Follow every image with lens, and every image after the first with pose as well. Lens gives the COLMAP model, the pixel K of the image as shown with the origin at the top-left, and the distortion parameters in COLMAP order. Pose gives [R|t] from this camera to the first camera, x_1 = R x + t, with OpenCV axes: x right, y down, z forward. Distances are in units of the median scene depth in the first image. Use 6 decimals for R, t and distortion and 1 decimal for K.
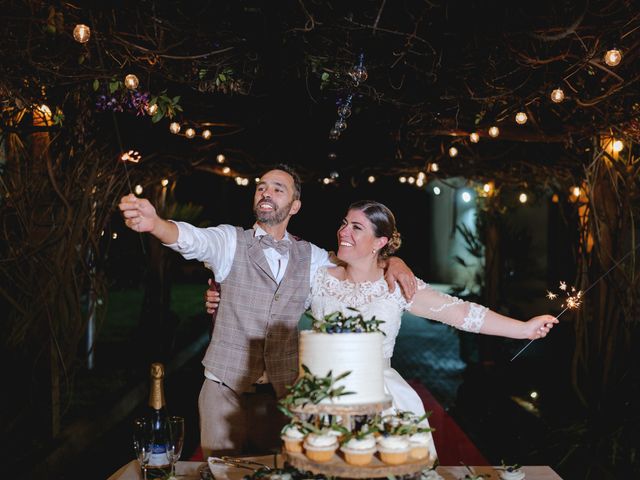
lens RADIAL K [[507.7, 0, 319.9], [0, 507.7, 223.7], [0, 0, 1]] dist [-0.066302, 0.010526]
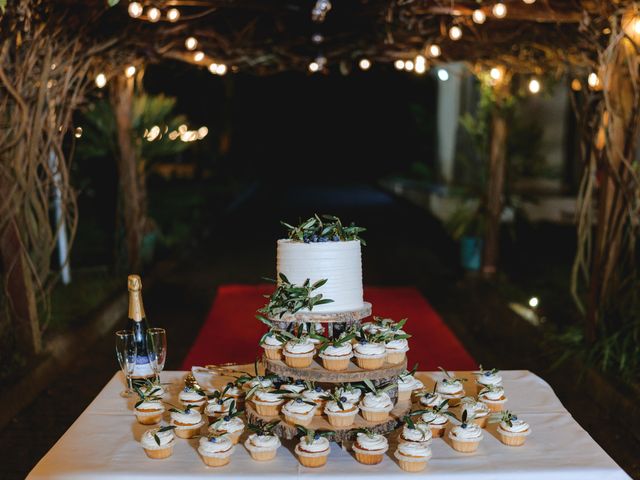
lens RADIAL K [[648.5, 0, 334.9], [0, 648.5, 240.8], [0, 0, 1]] dist [-0.115366, 0.106968]
pose [[0.999617, -0.016852, -0.021974, 0.099633], [0.021359, 0.974250, 0.224458, -0.060168], [0.017625, -0.224841, 0.974236, -0.195589]]
